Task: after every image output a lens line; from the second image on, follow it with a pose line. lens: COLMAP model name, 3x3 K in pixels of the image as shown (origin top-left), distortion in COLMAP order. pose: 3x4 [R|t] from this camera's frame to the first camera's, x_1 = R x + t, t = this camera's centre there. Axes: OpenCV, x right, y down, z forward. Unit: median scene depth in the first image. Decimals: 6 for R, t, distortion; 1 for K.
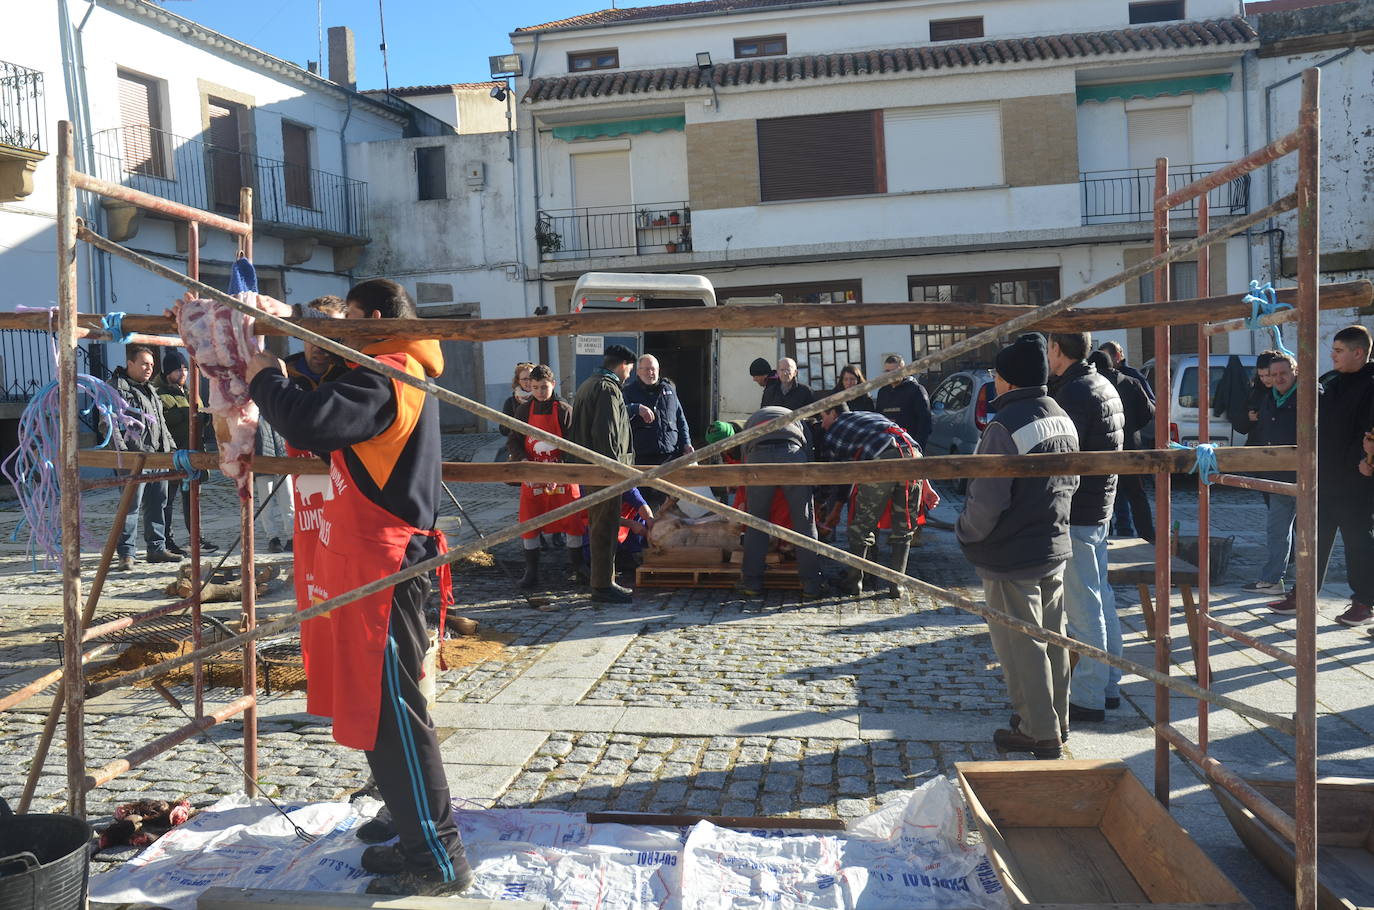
lens RADIAL K [[1189.2, 0, 689.4], [0, 1189.2, 456.9], [0, 0, 1]] dist [-0.034338, 0.060077]
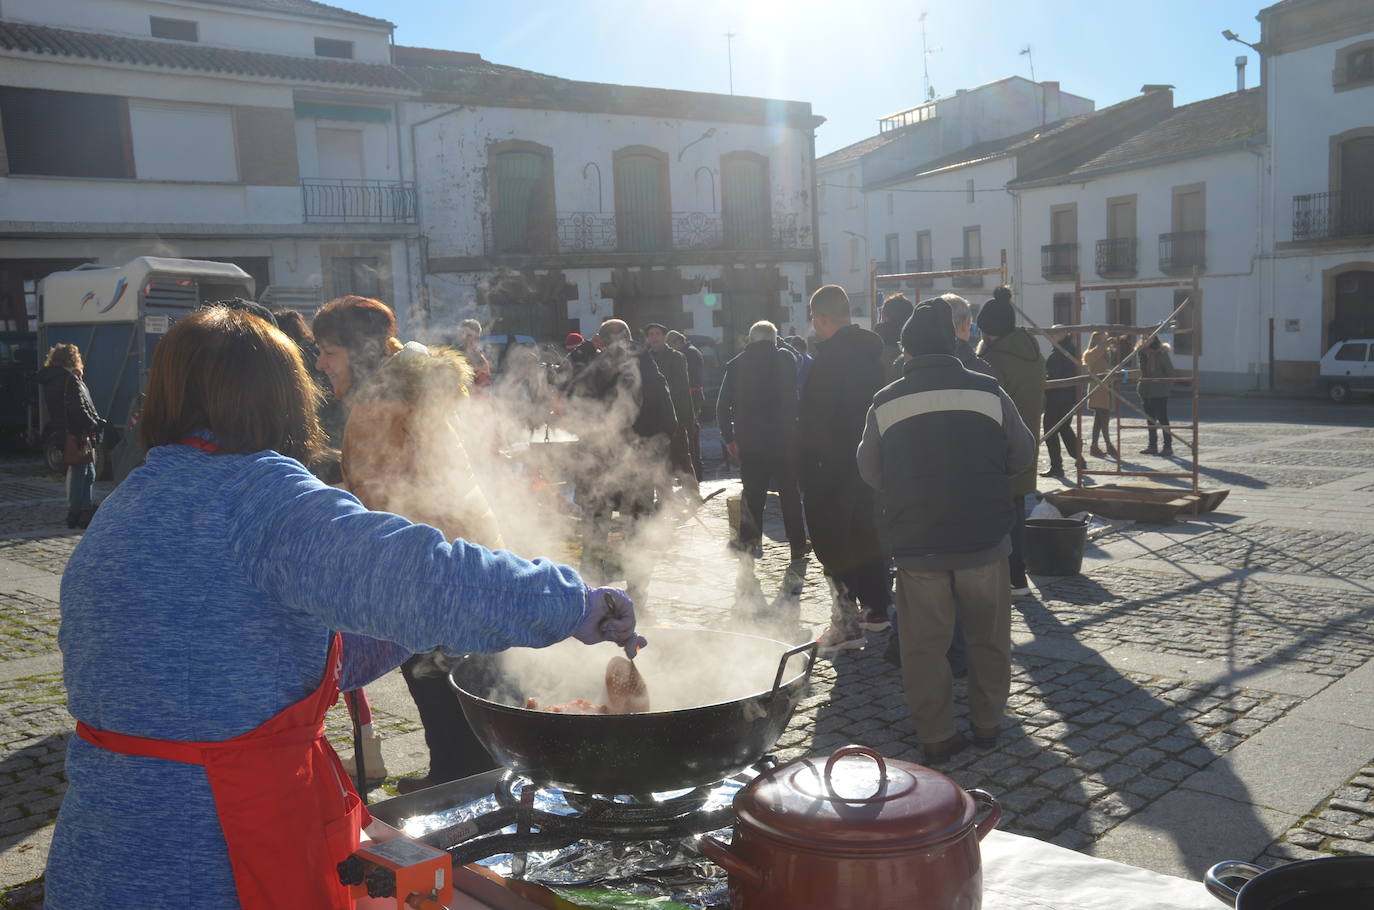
lens RADIAL K [[1281.3, 0, 698.2], [0, 1281.3, 459.4], [0, 0, 1]] dist [-0.031839, 0.000000]
pose [[0.589443, -0.074118, 0.804402, -0.459355], [0.061438, 0.997011, 0.046846, 0.003217], [-0.805470, 0.021808, 0.592235, -0.059558]]
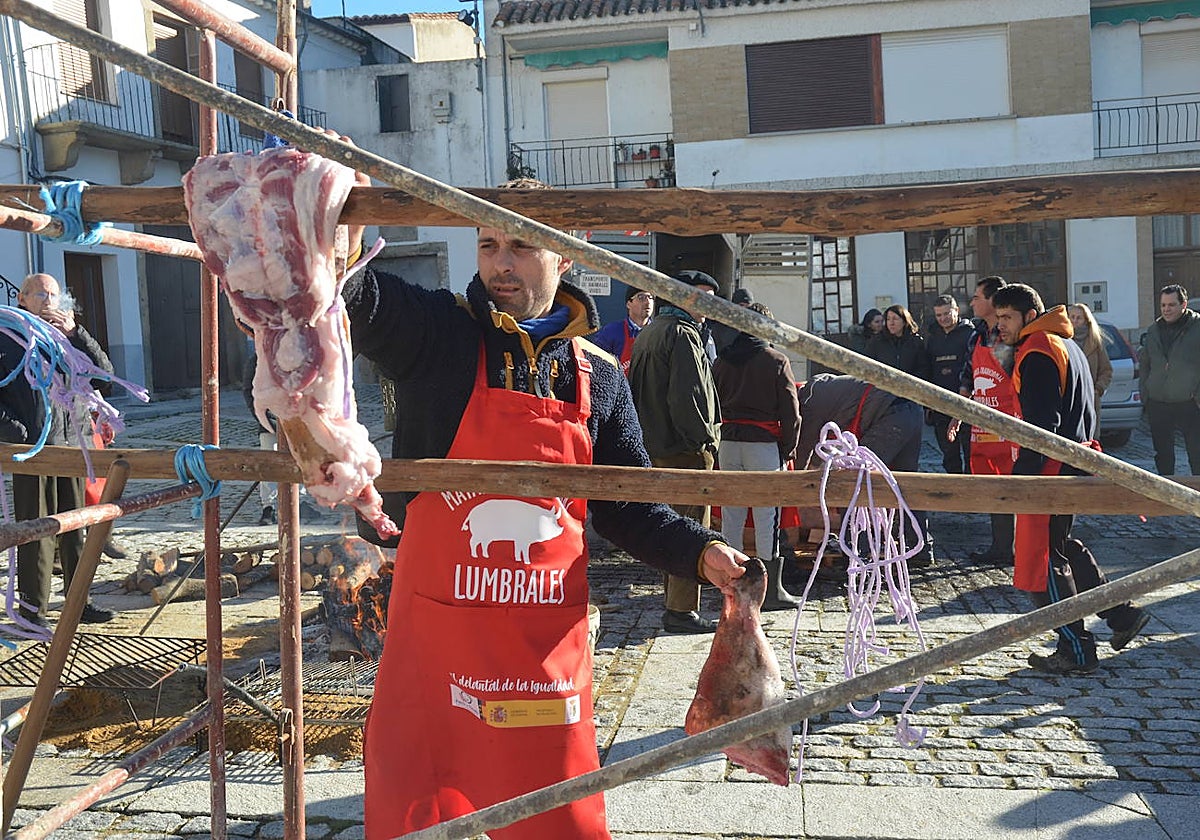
lens RADIAL K [[1190.8, 0, 654.4], [0, 1190.8, 417.3], [0, 0, 1]] dist [-0.004150, 0.000000]
pose [[0.999867, -0.003022, 0.016027, -0.030848], [0.002826, 0.999921, 0.012259, -0.003396], [-0.016063, -0.012212, 0.999796, 0.061706]]
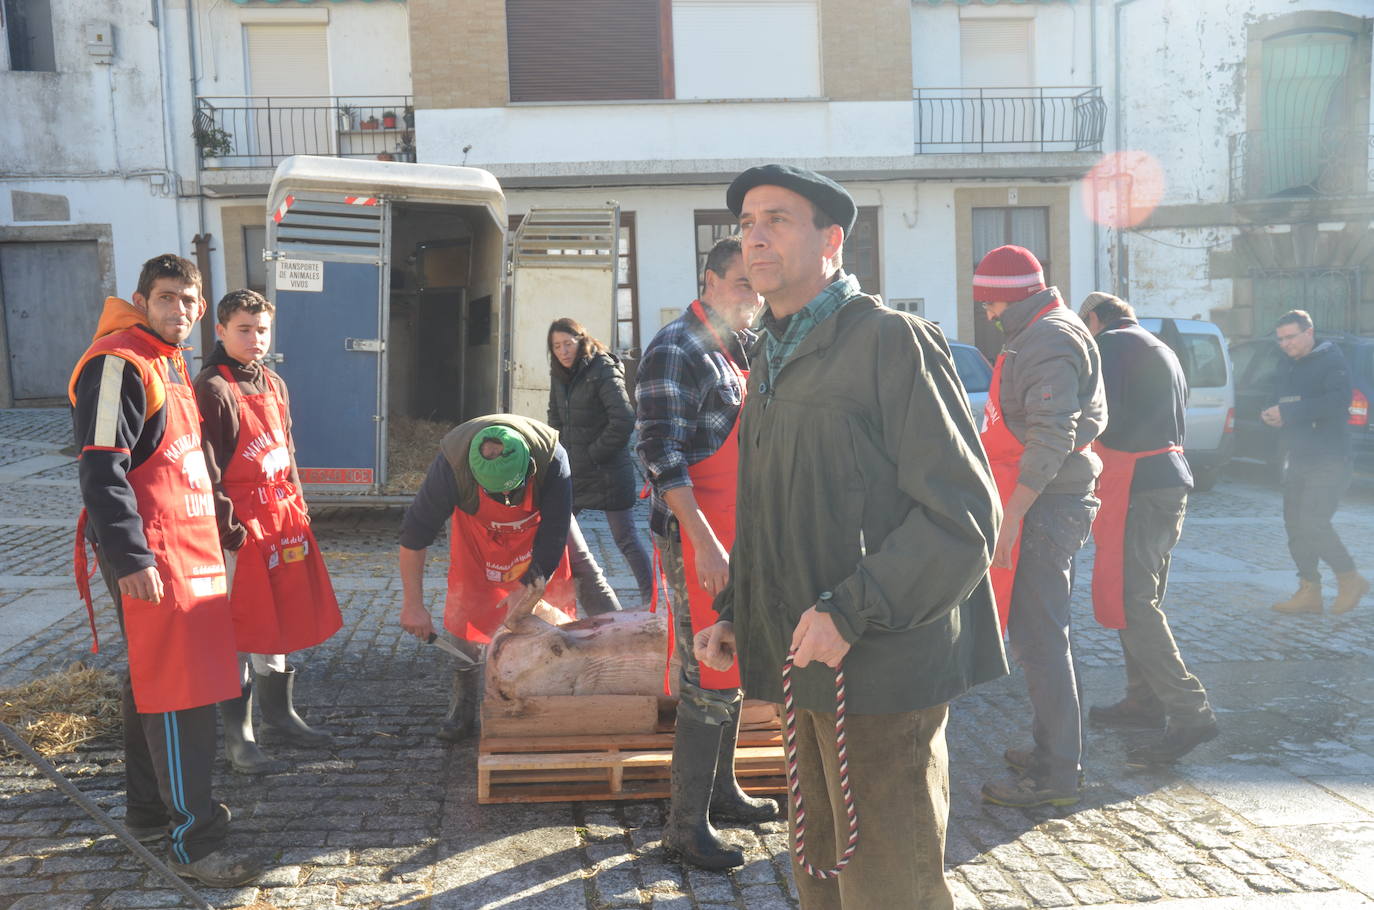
lens RADIAL K [[1281.3, 0, 692.0], [0, 1281.3, 476.0], [0, 0, 1]] dist [-0.031839, 0.000000]
pose [[0.969411, -0.006769, 0.245350, -0.028599], [-0.002796, 0.999250, 0.038616, -0.010067], [-0.245428, -0.038121, 0.968665, 0.182219]]
